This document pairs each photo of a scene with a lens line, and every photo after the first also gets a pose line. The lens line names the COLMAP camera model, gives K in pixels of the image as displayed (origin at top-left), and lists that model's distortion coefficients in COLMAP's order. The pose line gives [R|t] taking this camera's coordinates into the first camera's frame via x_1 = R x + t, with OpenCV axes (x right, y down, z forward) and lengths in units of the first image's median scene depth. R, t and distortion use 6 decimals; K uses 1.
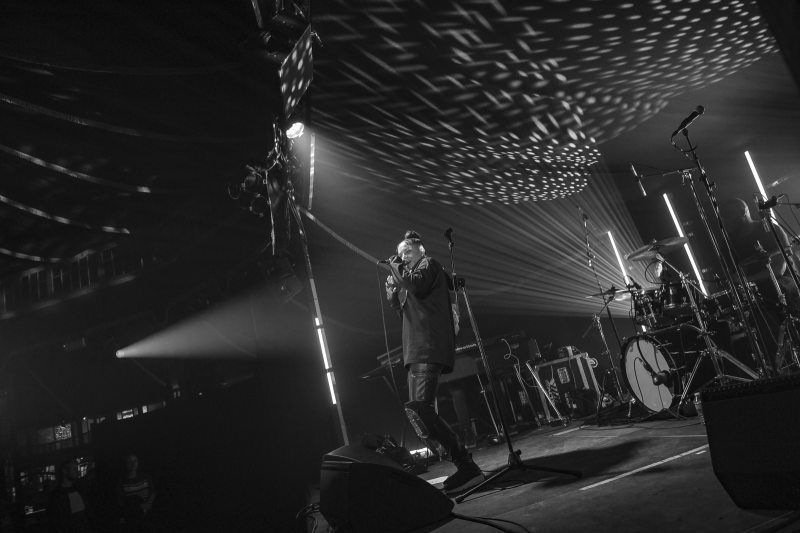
lens RADIAL K [[555.3, 0, 400.0], [0, 555.3, 266.5], [0, 0, 1]] dist [0.000221, 0.001012]
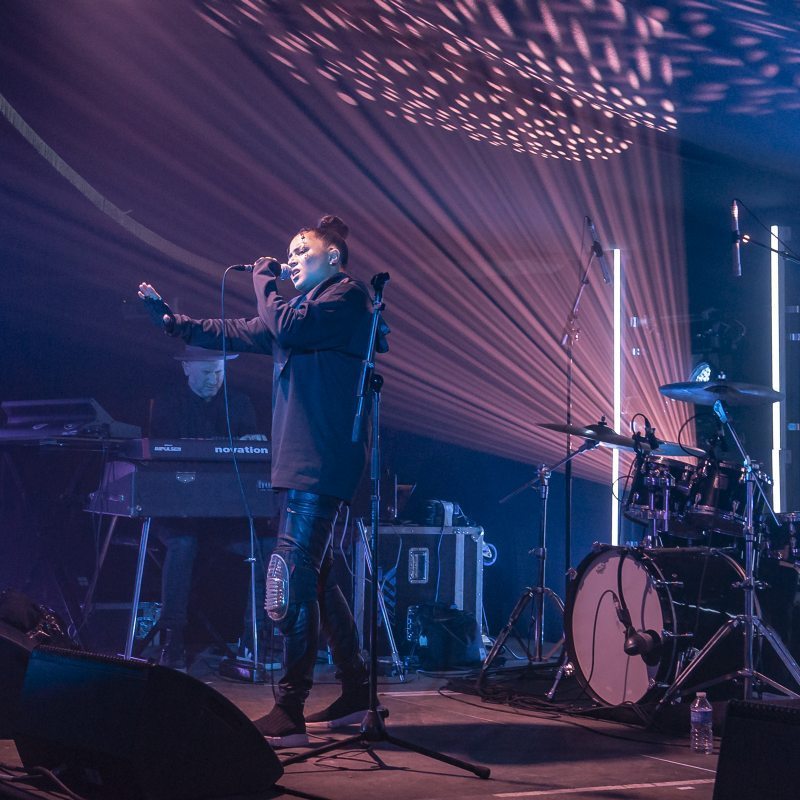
lens RADIAL K [[1433.8, 0, 400.0], [0, 1433.8, 400.0], [0, 0, 1]] dist [0.225888, -0.092881]
pose [[0.924194, 0.292934, 0.245062, -0.094076], [-0.320901, 0.943524, 0.082367, -0.035484], [-0.207094, -0.154764, 0.966002, -0.149745]]
